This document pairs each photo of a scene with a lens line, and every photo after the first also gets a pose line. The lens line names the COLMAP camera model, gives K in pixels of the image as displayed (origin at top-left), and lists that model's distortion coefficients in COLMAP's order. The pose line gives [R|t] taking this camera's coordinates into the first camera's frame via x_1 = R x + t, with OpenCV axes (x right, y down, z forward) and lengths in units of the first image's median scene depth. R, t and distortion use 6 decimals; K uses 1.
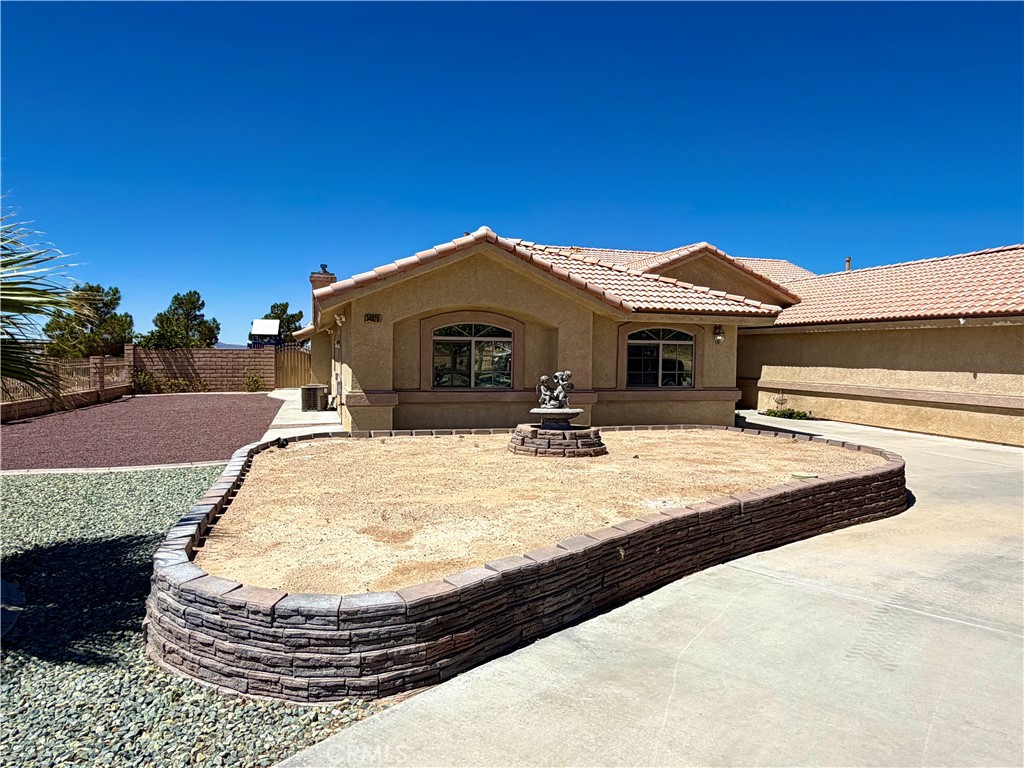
lens RADIAL K [[647.0, 0, 512.7], [0, 647.0, 382.7], [0, 0, 1]] dist [0.001582, -0.002086]
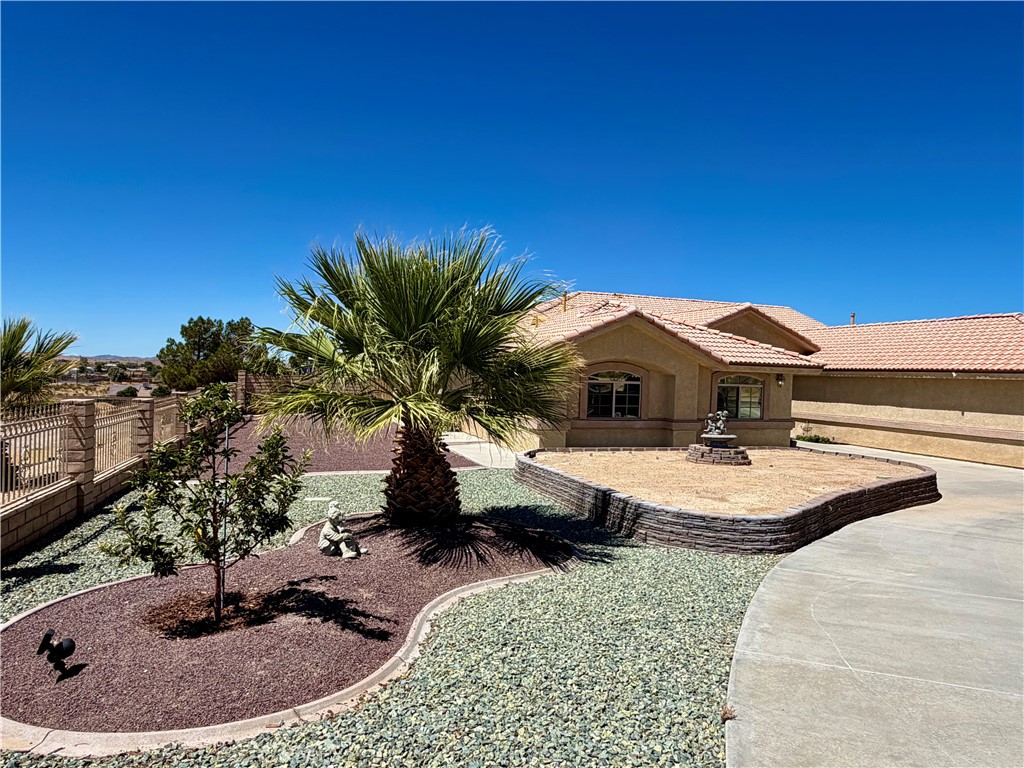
lens RADIAL K [[647.0, 0, 511.5], [0, 647.0, 385.4], [0, 0, 1]] dist [0.001582, -0.002086]
pose [[0.998733, 0.017166, 0.047313, -0.331270], [-0.015887, 0.999502, -0.027277, -0.018703], [-0.047758, 0.026491, 0.998508, -0.353844]]
